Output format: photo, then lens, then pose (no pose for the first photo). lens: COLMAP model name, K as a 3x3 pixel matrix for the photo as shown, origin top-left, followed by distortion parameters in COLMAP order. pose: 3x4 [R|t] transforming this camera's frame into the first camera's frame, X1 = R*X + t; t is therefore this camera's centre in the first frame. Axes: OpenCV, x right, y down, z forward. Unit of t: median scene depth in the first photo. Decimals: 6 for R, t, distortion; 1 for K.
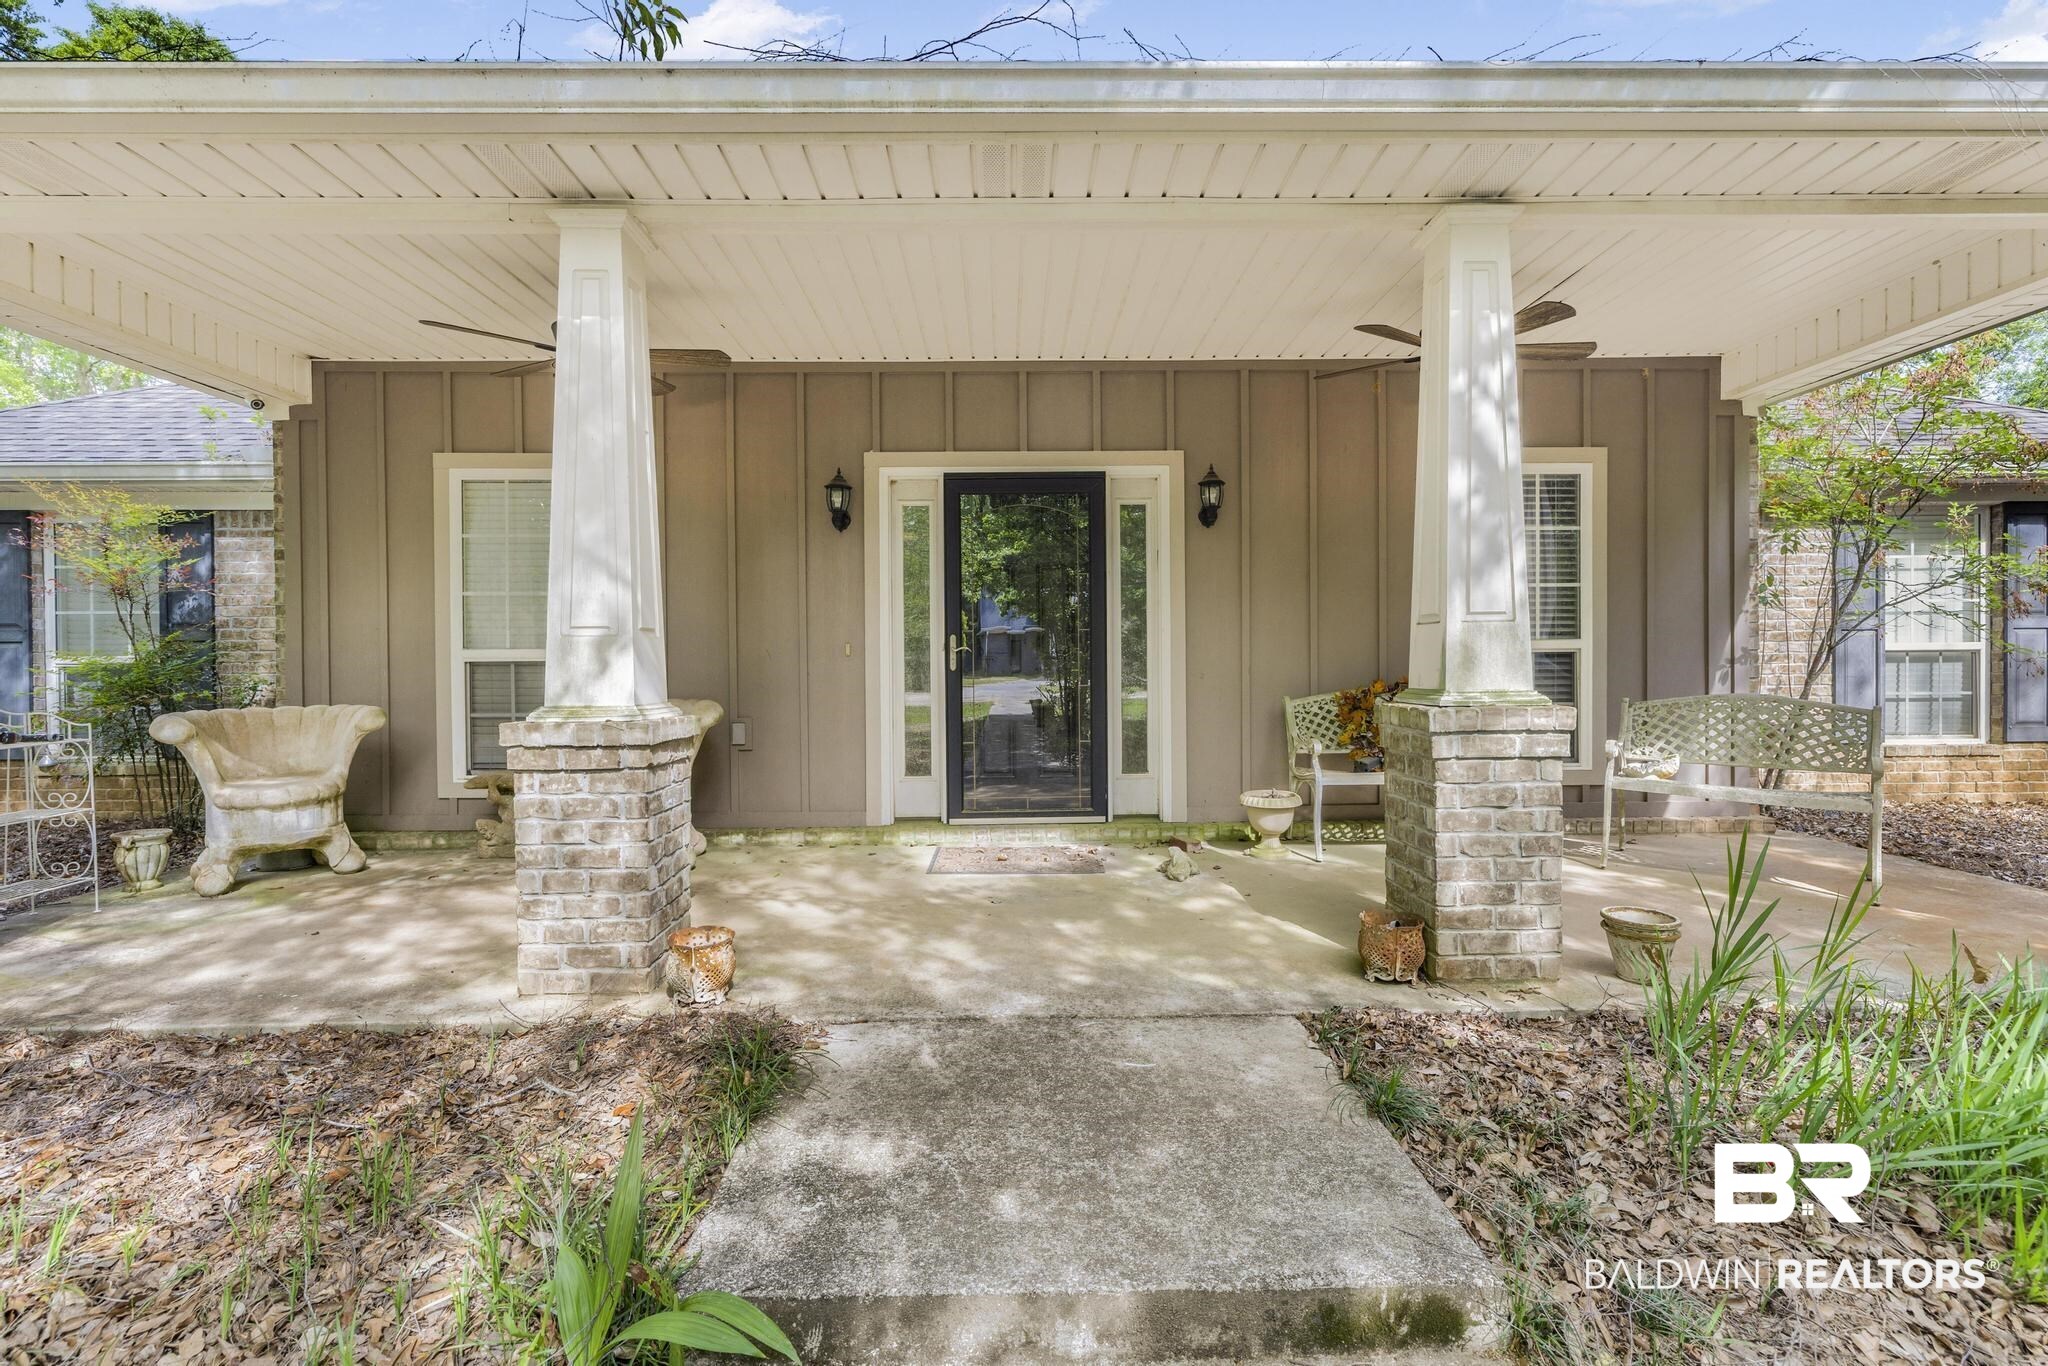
lens RADIAL K [[887.5, 0, 1034.7], [0, 887.5, 668.4], [0, 0, 1]] dist [0.008904, 0.000001]
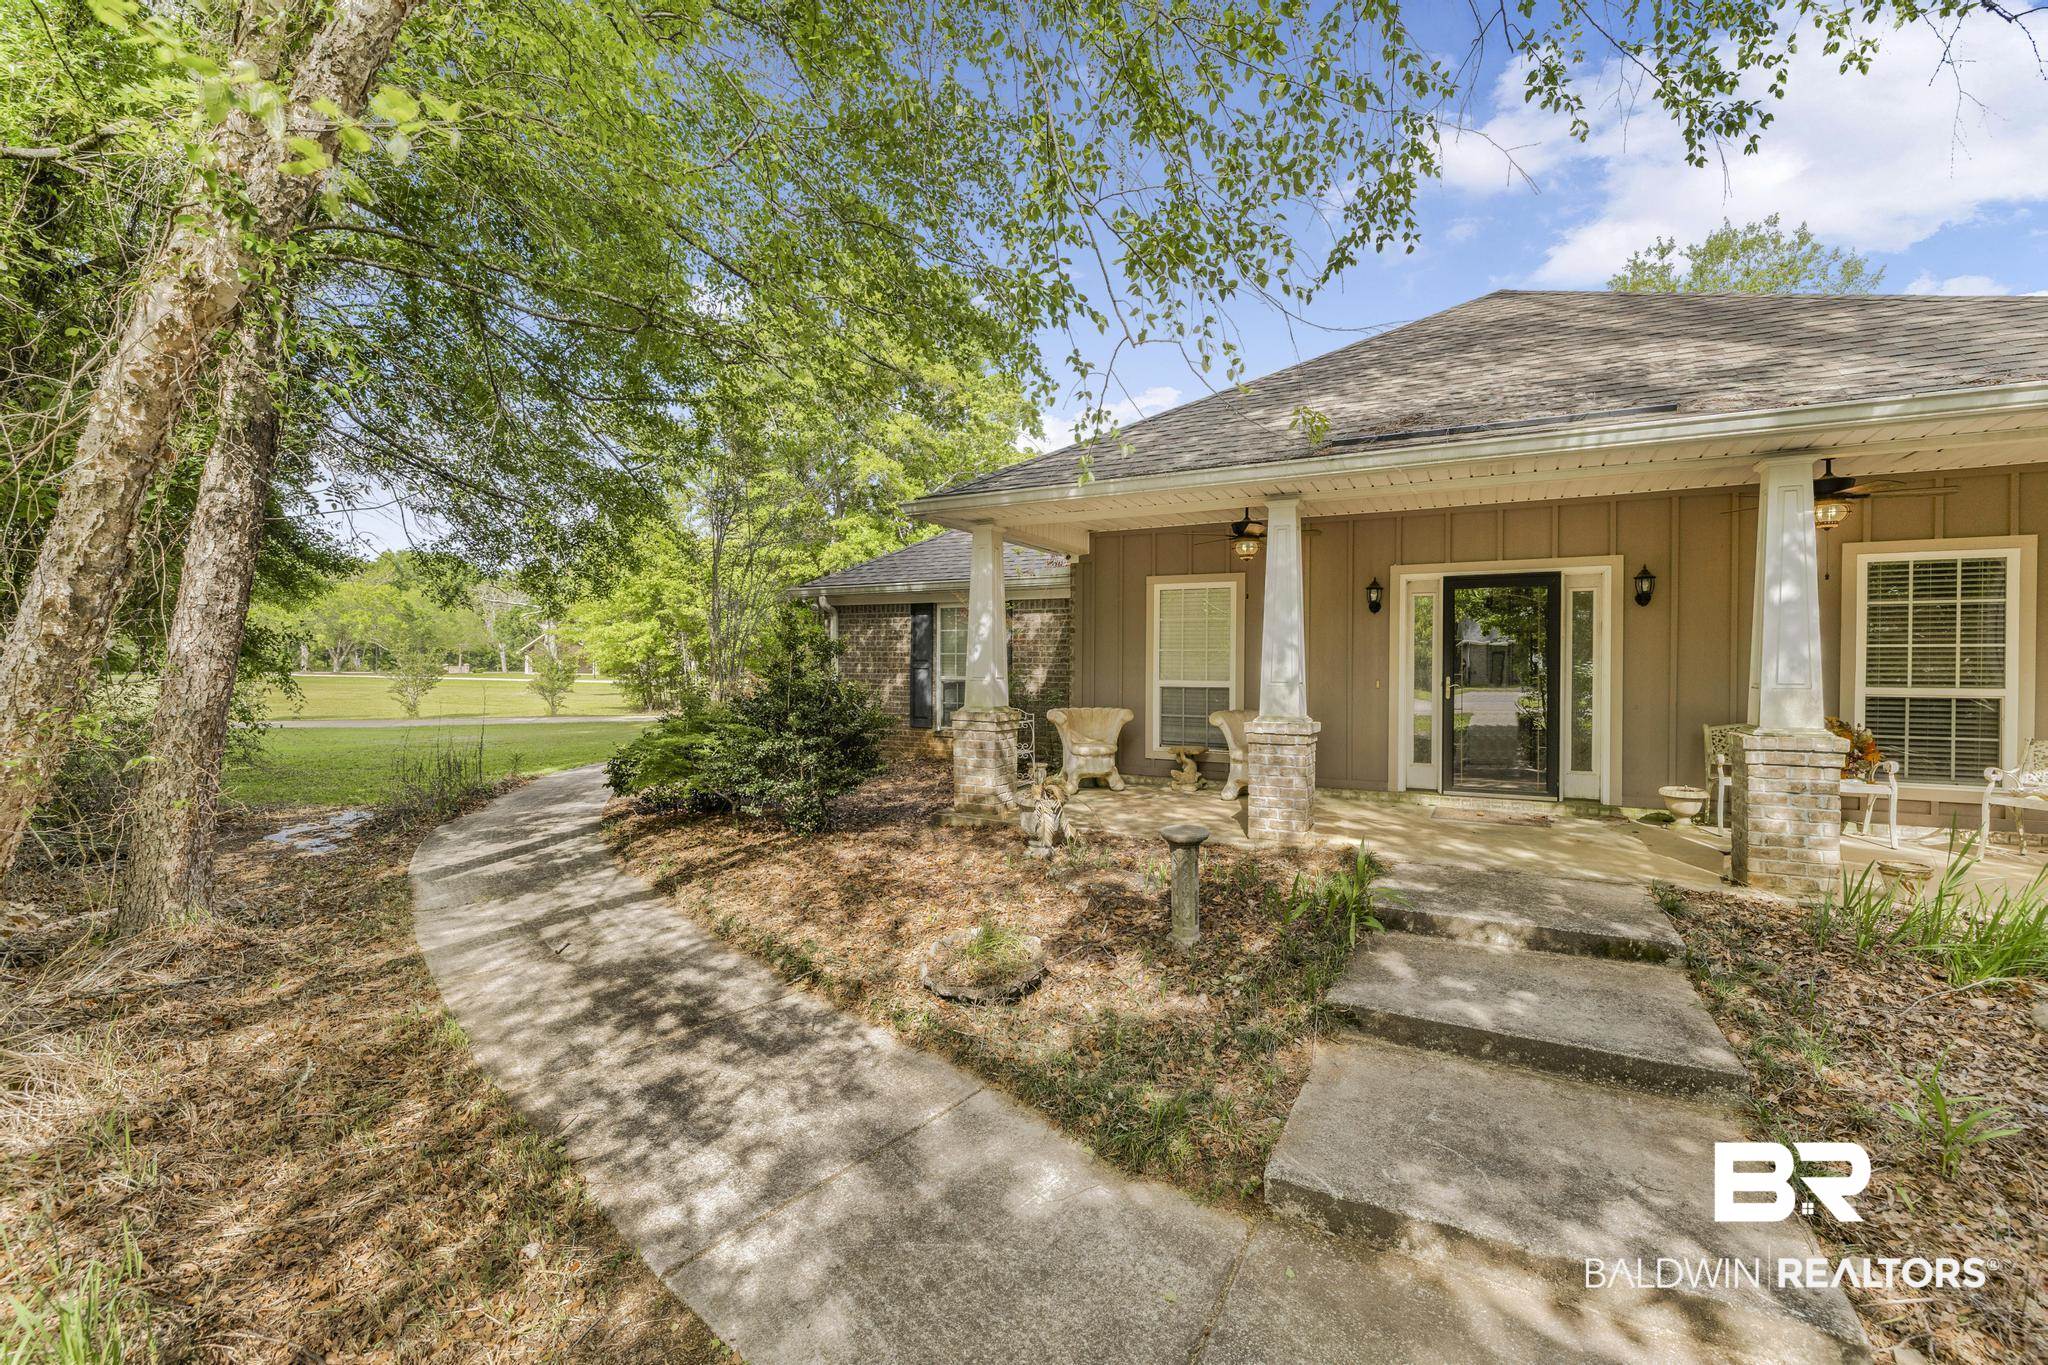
lens RADIAL K [[887.5, 0, 1049.7], [0, 887.5, 671.6], [0, 0, 1]] dist [0.008904, 0.000001]
pose [[0.882603, 0.014560, -0.469894, 0.026758], [-0.017460, 0.999846, -0.001814, -0.032908], [0.469796, 0.009805, 0.882721, -0.749641]]
